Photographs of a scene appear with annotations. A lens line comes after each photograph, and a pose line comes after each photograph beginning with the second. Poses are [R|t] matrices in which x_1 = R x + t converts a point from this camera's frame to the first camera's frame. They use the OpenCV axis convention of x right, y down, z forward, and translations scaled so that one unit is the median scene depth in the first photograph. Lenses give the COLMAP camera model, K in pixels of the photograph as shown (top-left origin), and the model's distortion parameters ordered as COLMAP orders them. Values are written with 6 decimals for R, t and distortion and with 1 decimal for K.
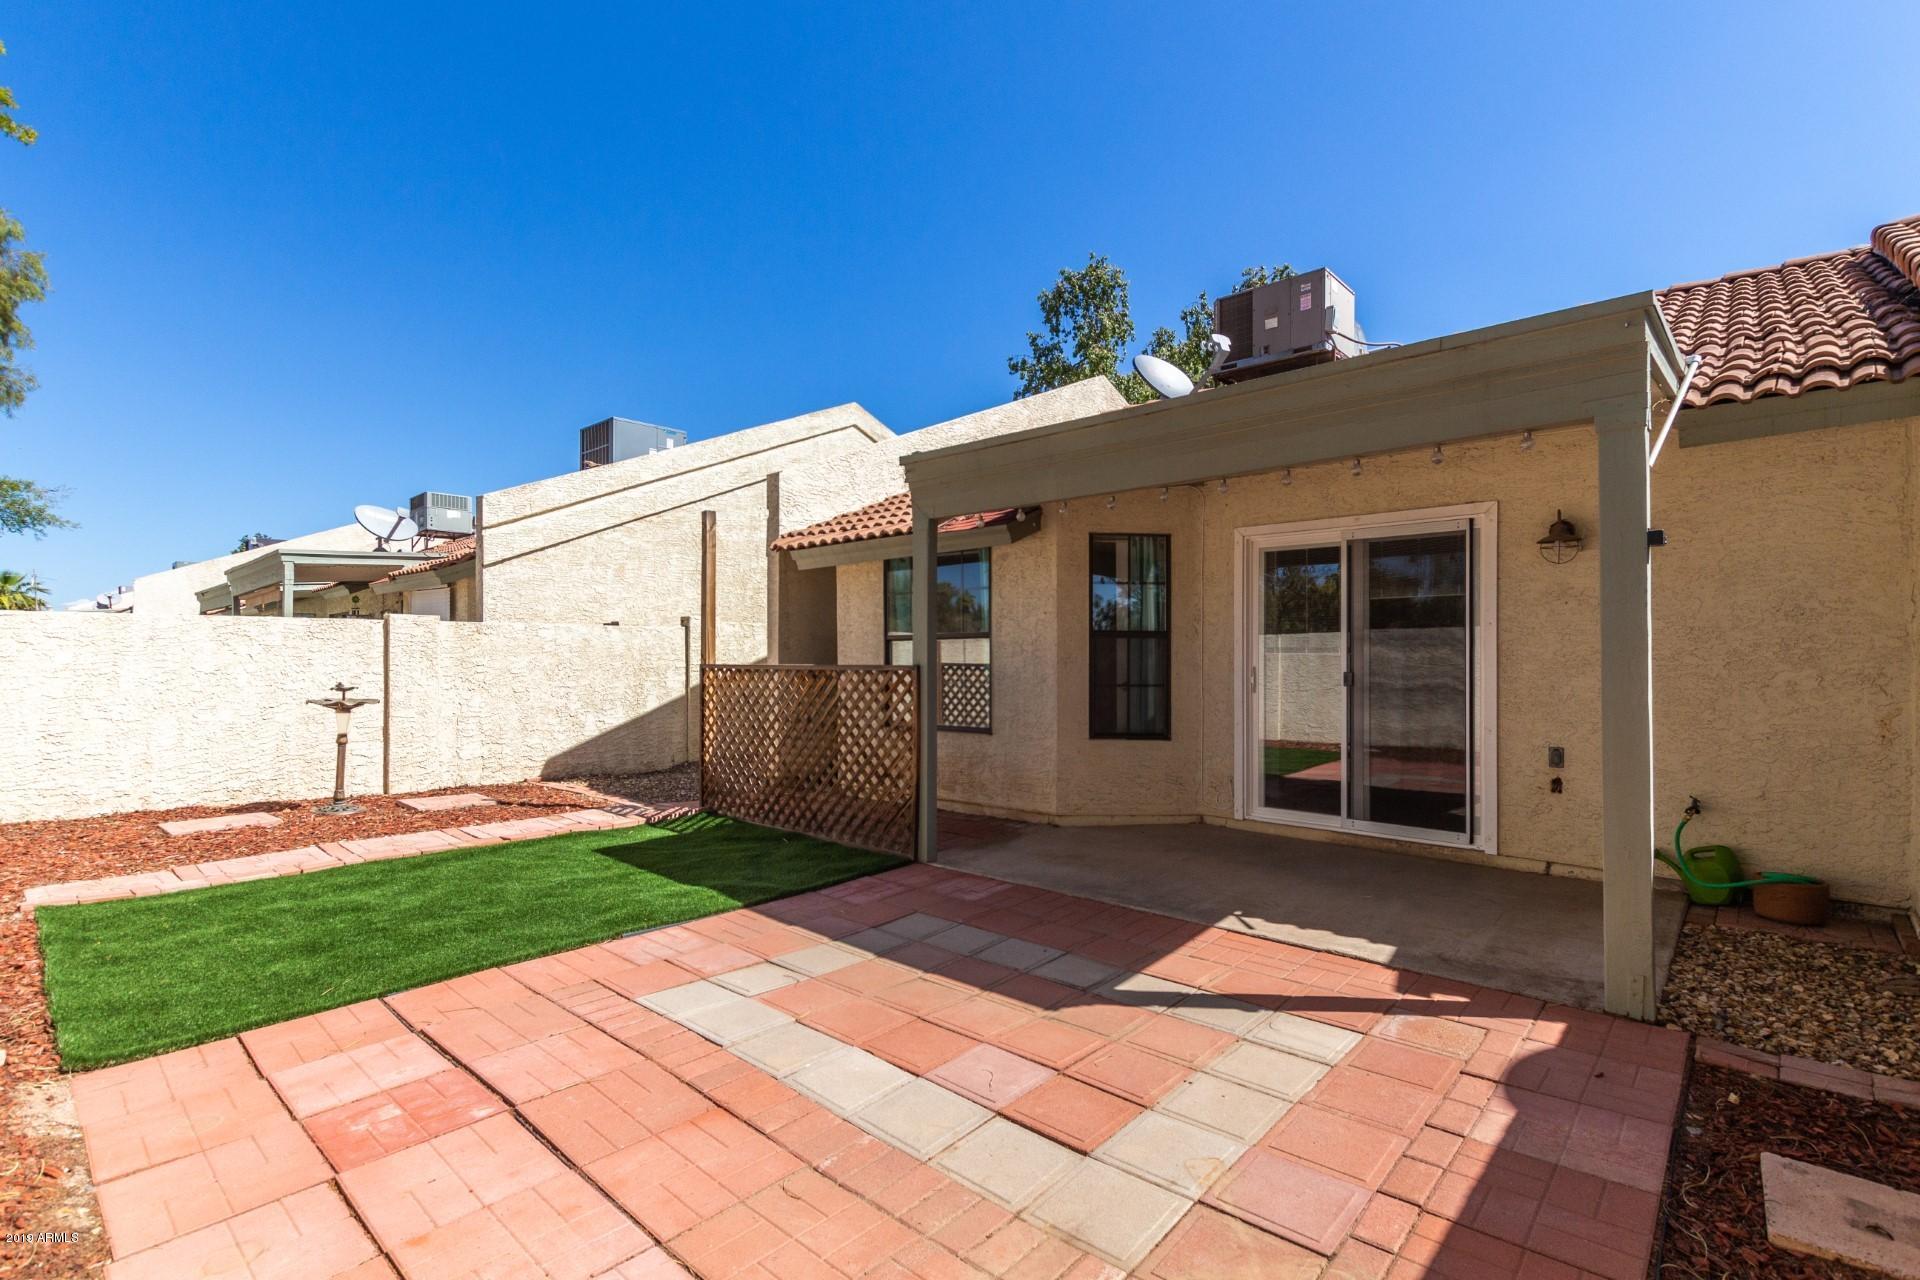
lens RADIAL K [[877.1, 0, 955.9], [0, 877.1, 645.0], [0, 0, 1]] dist [0.006271, -0.000659]
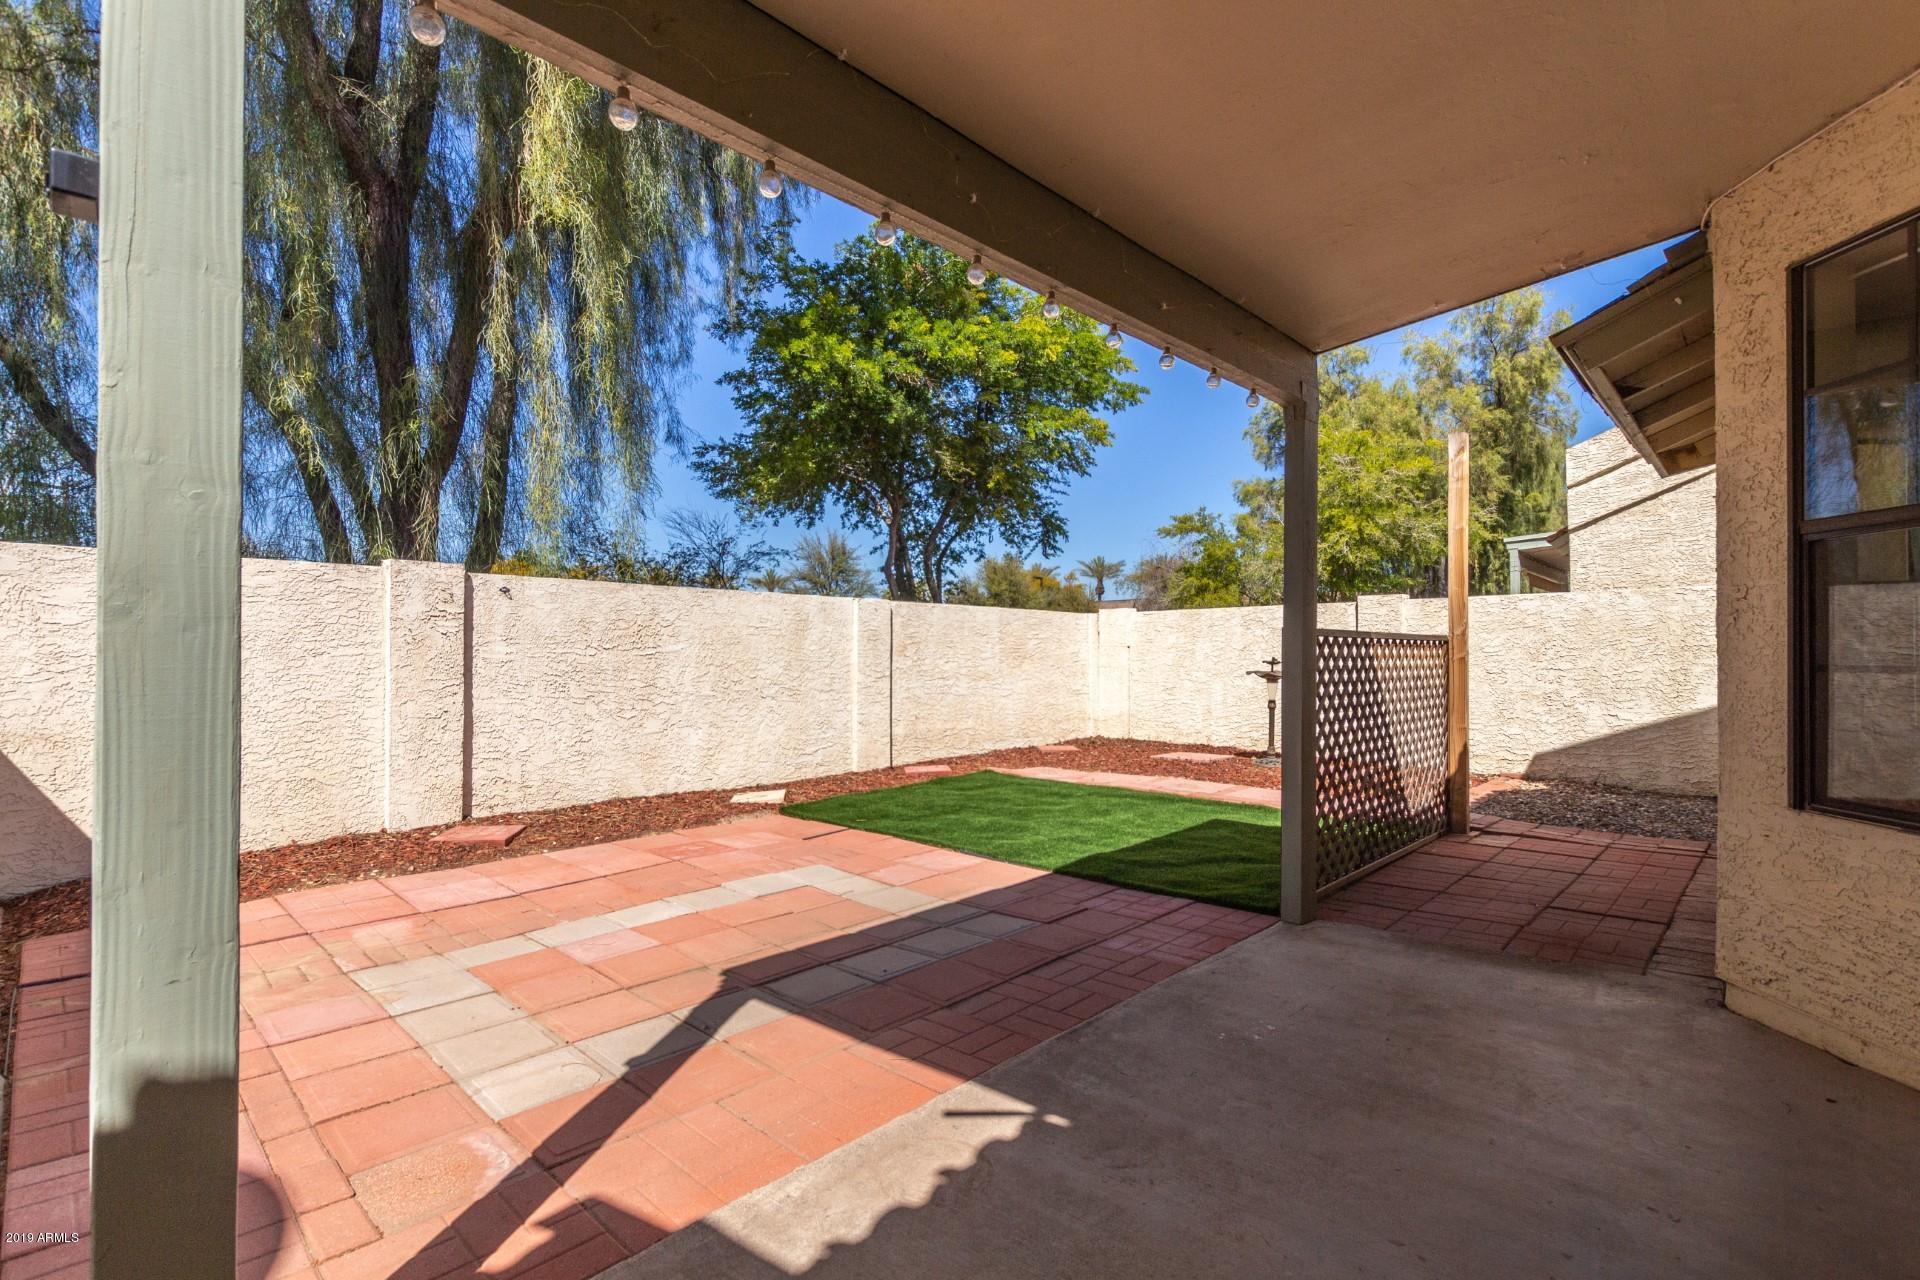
lens RADIAL K [[877.1, 0, 955.9], [0, 877.1, 645.0], [0, 0, 1]] dist [0.006271, -0.000659]
pose [[-0.033889, -0.011752, -0.999357, 0.802708], [0.017749, 0.999766, -0.012359, 0.052165], [0.999268, -0.018156, -0.033672, 0.966475]]
